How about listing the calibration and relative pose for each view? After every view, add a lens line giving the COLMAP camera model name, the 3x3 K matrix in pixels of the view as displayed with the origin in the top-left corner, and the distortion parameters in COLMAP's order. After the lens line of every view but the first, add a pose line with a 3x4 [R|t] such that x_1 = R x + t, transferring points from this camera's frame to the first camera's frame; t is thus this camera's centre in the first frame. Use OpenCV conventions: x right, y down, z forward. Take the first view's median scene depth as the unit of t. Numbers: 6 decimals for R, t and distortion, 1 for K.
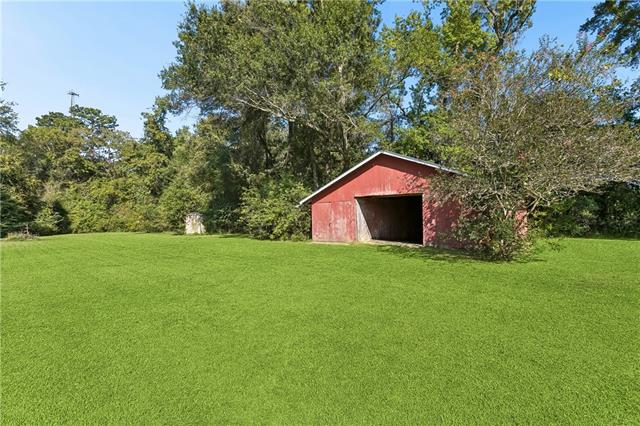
lens RADIAL K [[288.0, 0, 321.7], [0, 288.0, 216.0], [0, 0, 1]] dist [0.003463, 0.000818]
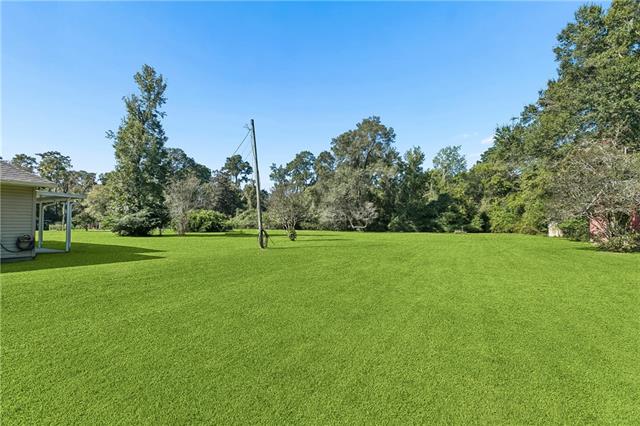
lens RADIAL K [[289.8, 0, 320.0], [0, 289.8, 213.0], [0, 0, 1]] dist [-0.000801, 0.000089]
pose [[0.242487, -0.015560, -0.970030, 0.370166], [-0.007422, 0.999812, -0.017893, -0.009592], [0.970126, 0.011538, 0.242326, -0.233479]]
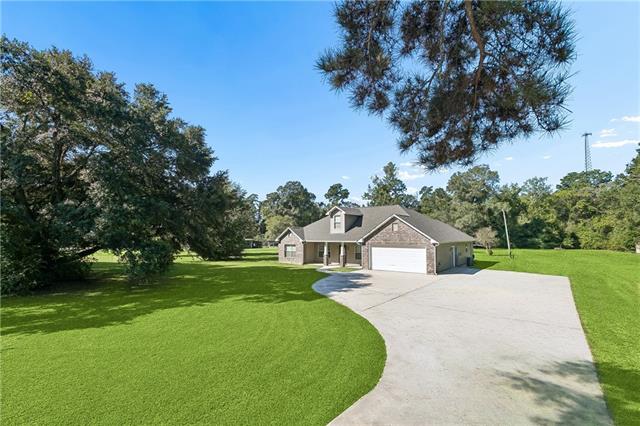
lens RADIAL K [[288.0, 0, 321.7], [0, 288.0, 216.0], [0, 0, 1]] dist [0.003463, 0.000818]
pose [[0.099014, -0.052627, -0.993693, 0.792089], [-0.001322, 0.998593, -0.053018, -0.050749], [0.995085, 0.006564, 0.098805, -0.811219]]
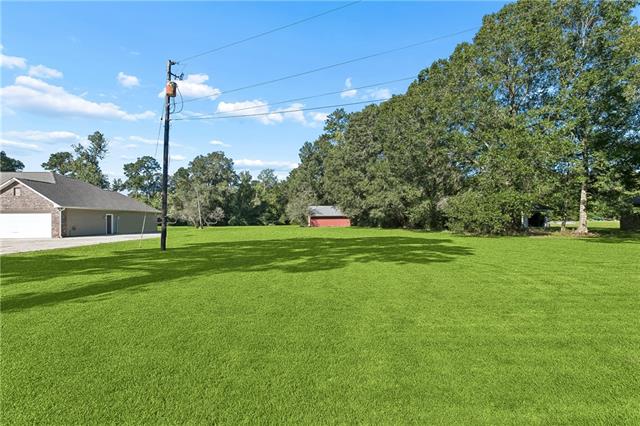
lens RADIAL K [[289.8, 0, 320.0], [0, 289.8, 213.0], [0, 0, 1]] dist [-0.000801, 0.000089]
pose [[0.731825, -0.008365, -0.681441, 0.987348], [0.002032, 0.999947, -0.010094, -0.018416], [0.681490, 0.006002, 0.731803, -0.647196]]
